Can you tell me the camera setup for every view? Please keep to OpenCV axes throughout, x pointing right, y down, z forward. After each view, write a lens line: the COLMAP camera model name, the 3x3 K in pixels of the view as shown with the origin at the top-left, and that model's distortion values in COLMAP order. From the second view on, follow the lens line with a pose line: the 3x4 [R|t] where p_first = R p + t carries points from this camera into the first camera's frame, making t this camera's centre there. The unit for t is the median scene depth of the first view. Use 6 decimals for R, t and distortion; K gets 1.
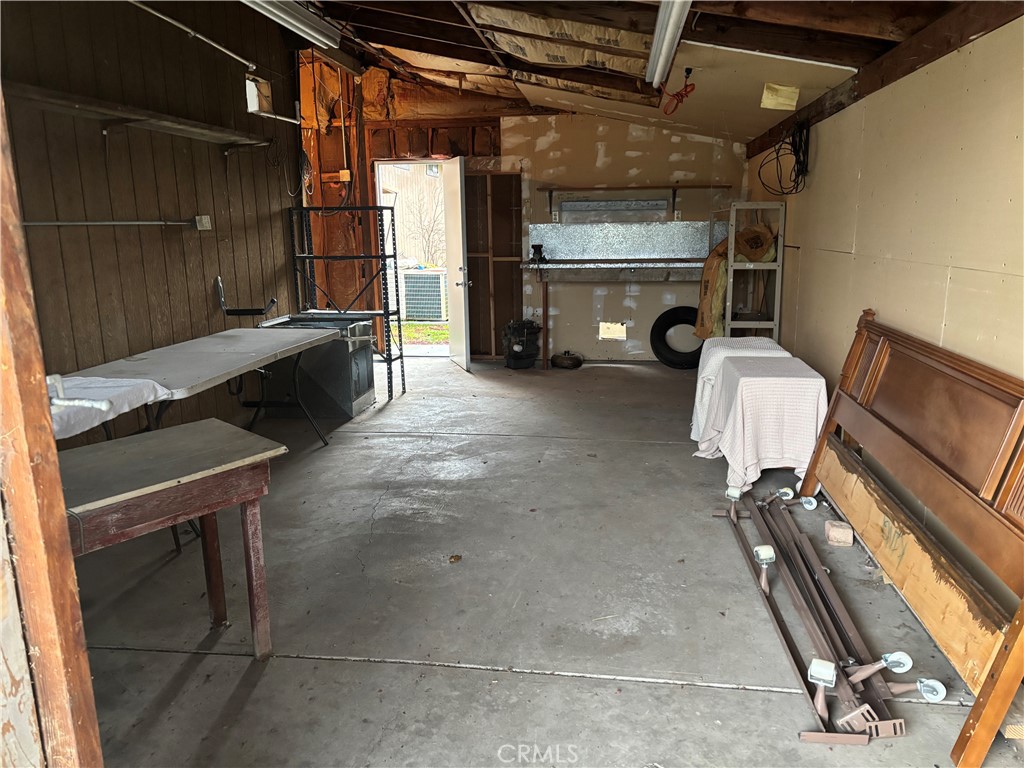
lens RADIAL K [[760.1, 0, 513.1], [0, 760.1, 400.8], [0, 0, 1]] dist [0.055845, -0.048410]
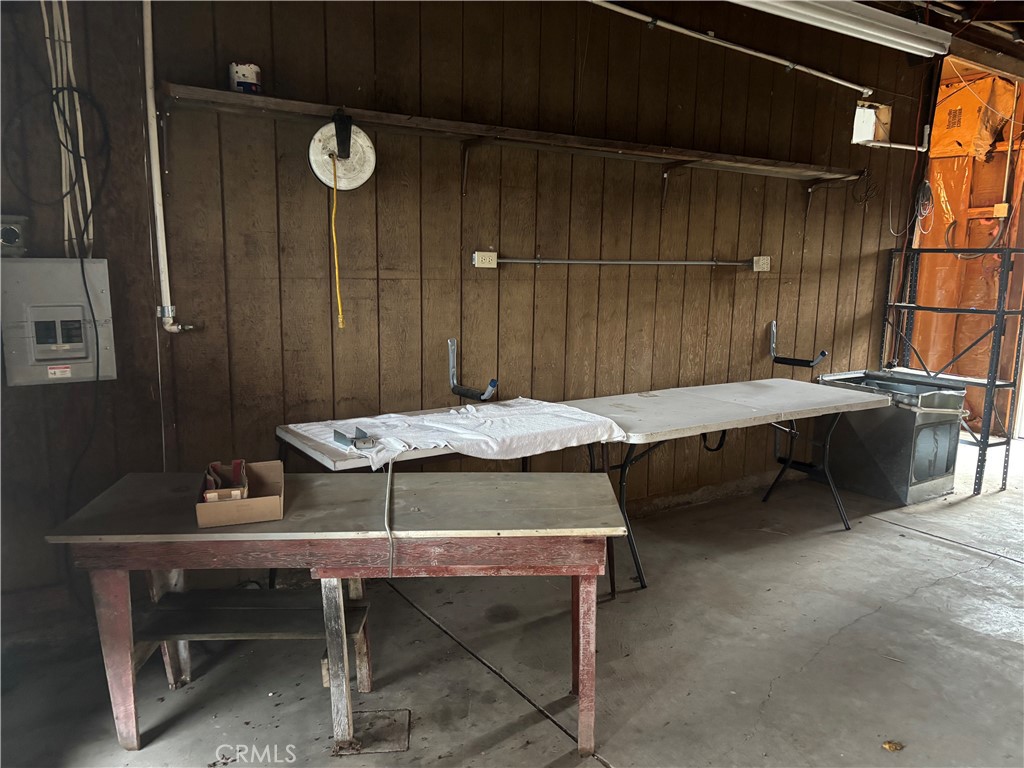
lens RADIAL K [[760.1, 0, 513.1], [0, 760.1, 400.8], [0, 0, 1]] dist [0.055845, -0.048410]
pose [[0.668134, 0.163768, -0.725794, 0.099498], [-0.198420, 0.979367, 0.038328, -0.040704], [0.717096, 0.118404, 0.686844, 0.147238]]
